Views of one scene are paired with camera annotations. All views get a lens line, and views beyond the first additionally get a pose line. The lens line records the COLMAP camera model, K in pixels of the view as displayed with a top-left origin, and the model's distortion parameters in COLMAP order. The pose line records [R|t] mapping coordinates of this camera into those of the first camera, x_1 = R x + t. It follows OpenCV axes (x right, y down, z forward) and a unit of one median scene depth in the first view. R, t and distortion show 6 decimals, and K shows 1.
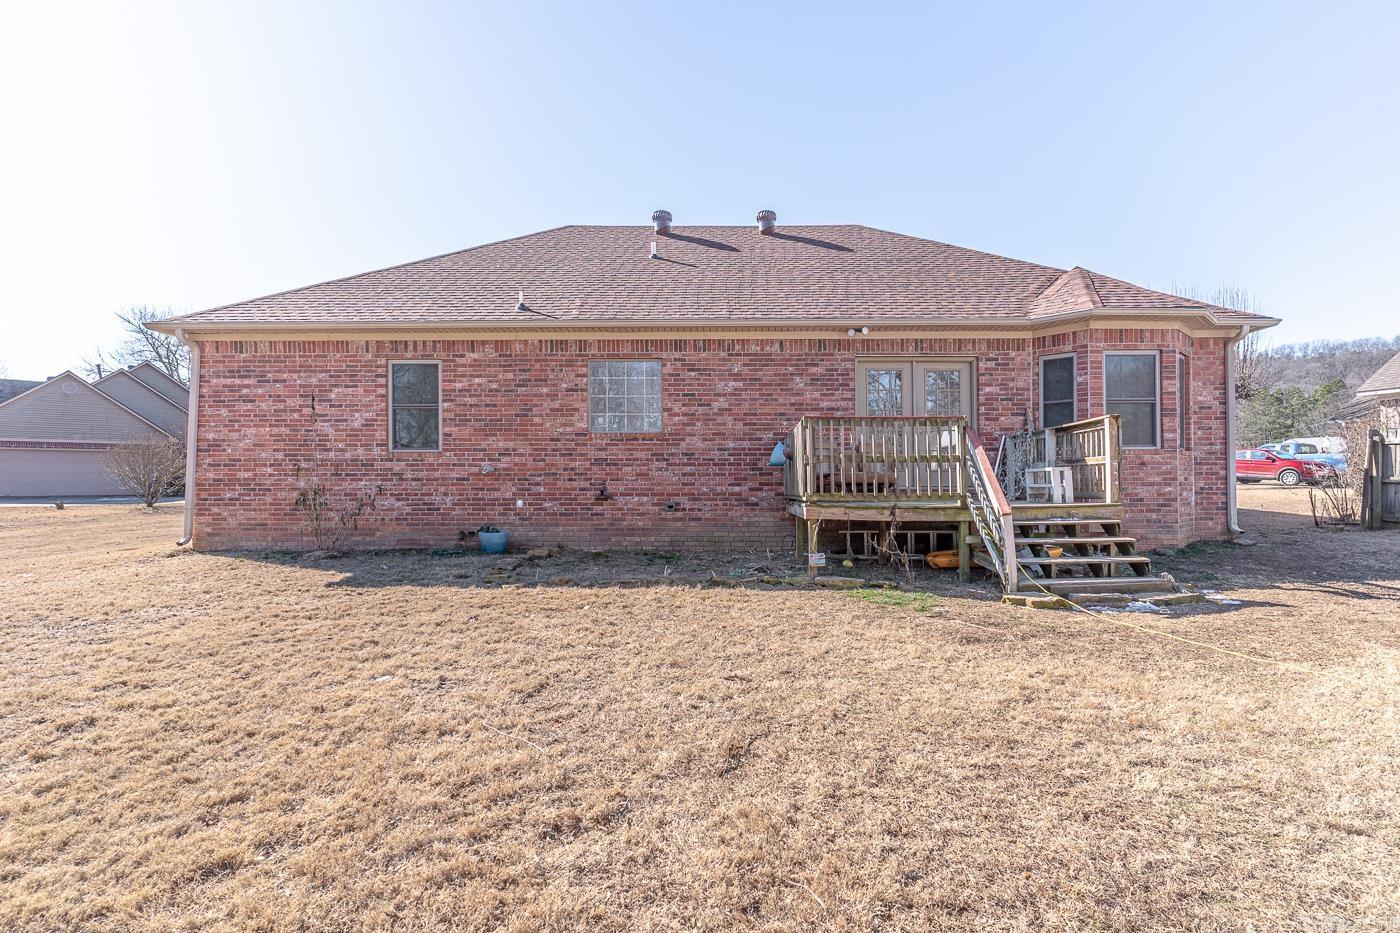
lens RADIAL K [[672.5, 0, 701.0], [0, 672.5, 468.6], [0, 0, 1]] dist [-0.001427, -0.000581]
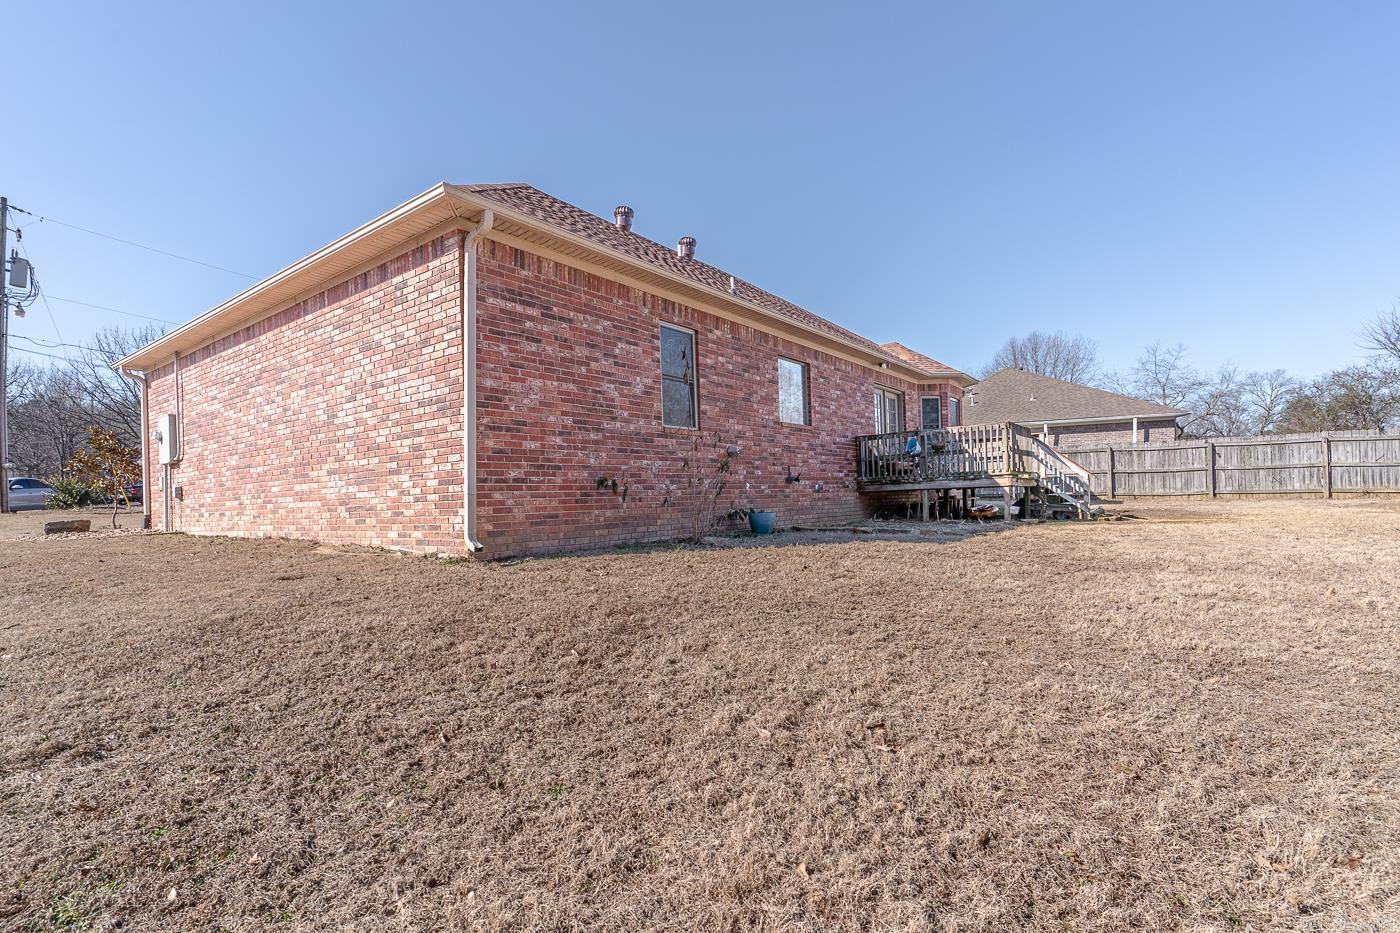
lens RADIAL K [[672.5, 0, 693.2], [0, 672.5, 479.0], [0, 0, 1]] dist [-0.001427, -0.000581]
pose [[0.611057, 0.007899, 0.791547, -1.123508], [0.005169, 0.999889, -0.013968, 0.054515], [-0.791570, 0.012627, 0.610948, 0.444495]]
